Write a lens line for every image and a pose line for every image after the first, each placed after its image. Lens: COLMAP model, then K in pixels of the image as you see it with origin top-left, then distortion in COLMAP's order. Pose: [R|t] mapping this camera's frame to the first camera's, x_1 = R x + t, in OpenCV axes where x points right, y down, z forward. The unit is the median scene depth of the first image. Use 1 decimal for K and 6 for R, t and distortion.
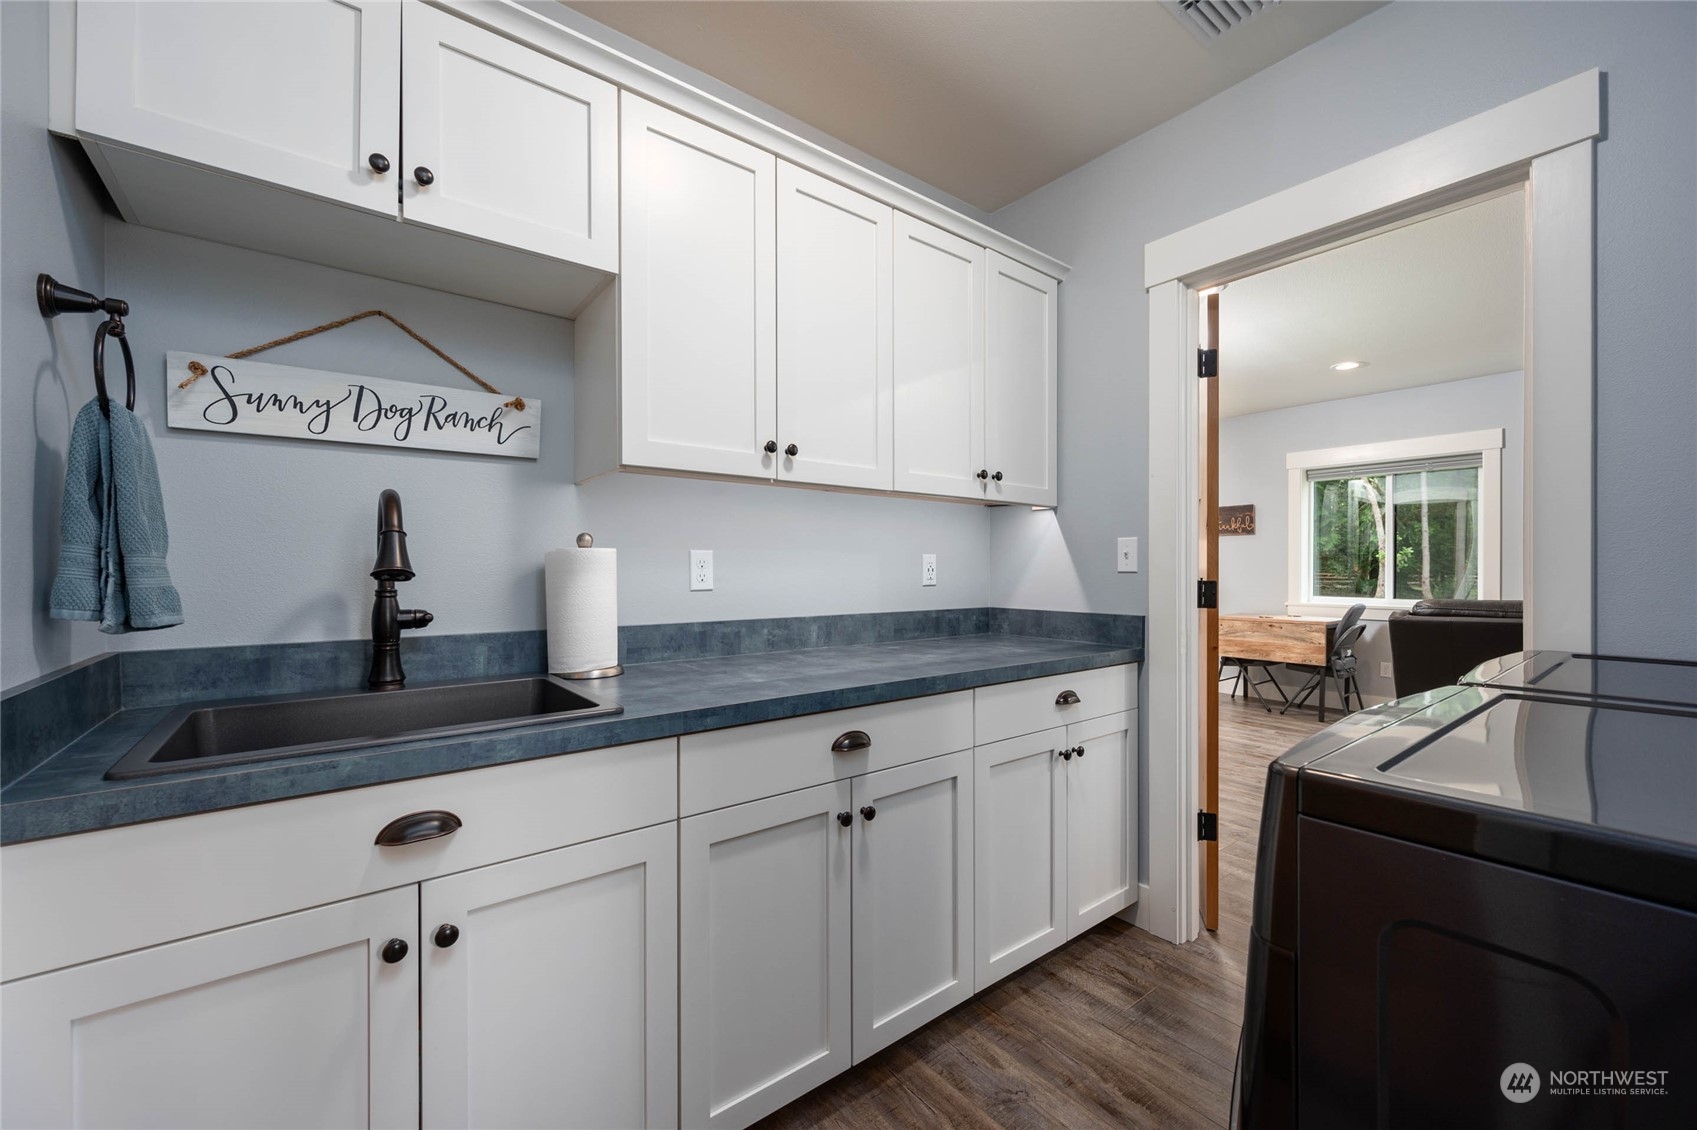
lens RADIAL K [[678.0, 0, 848.5], [0, 678.0, 565.0], [0, 0, 1]] dist [-0.001013, 0.000095]
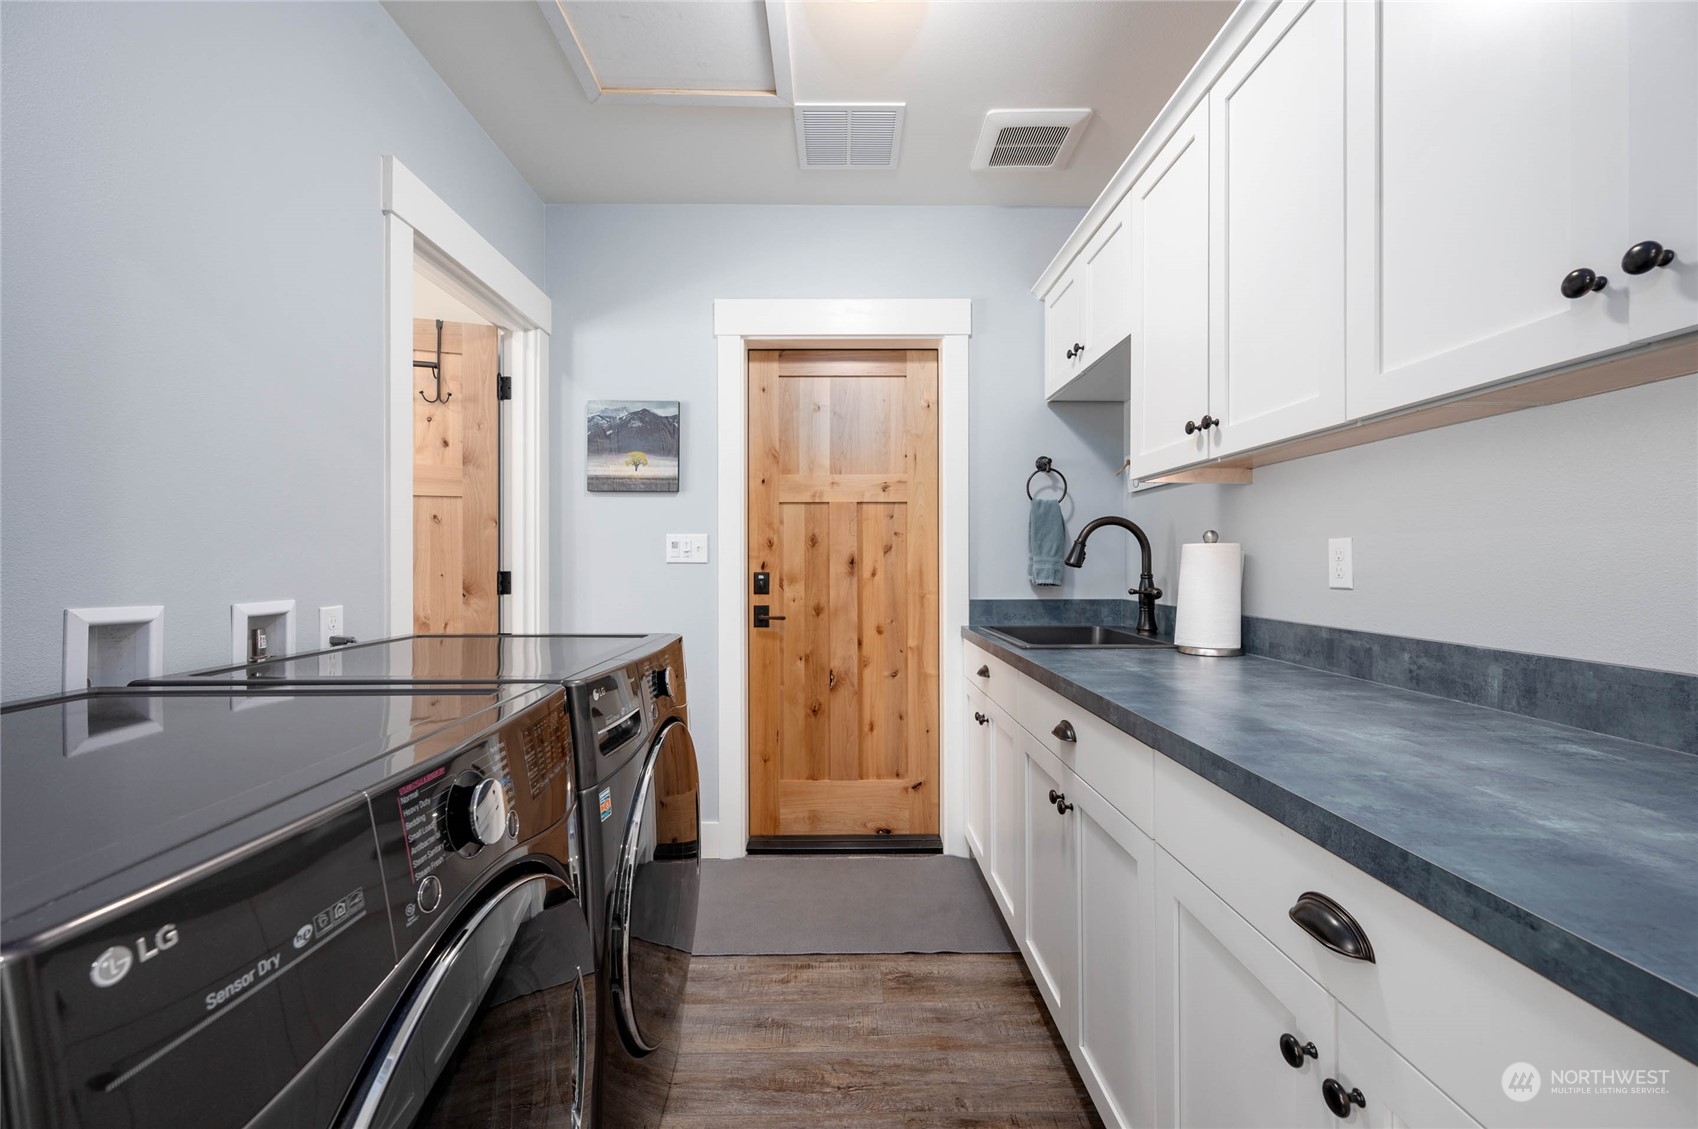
lens RADIAL K [[678.4, 0, 849.0], [0, 678.4, 564.5], [0, 0, 1]] dist [-0.001013, 0.000095]
pose [[-0.604112, 0.004830, -0.796885, 0.737428], [0.006045, 0.999981, 0.001478, 0.004262], [0.796876, -0.003924, -0.604129, 0.981452]]
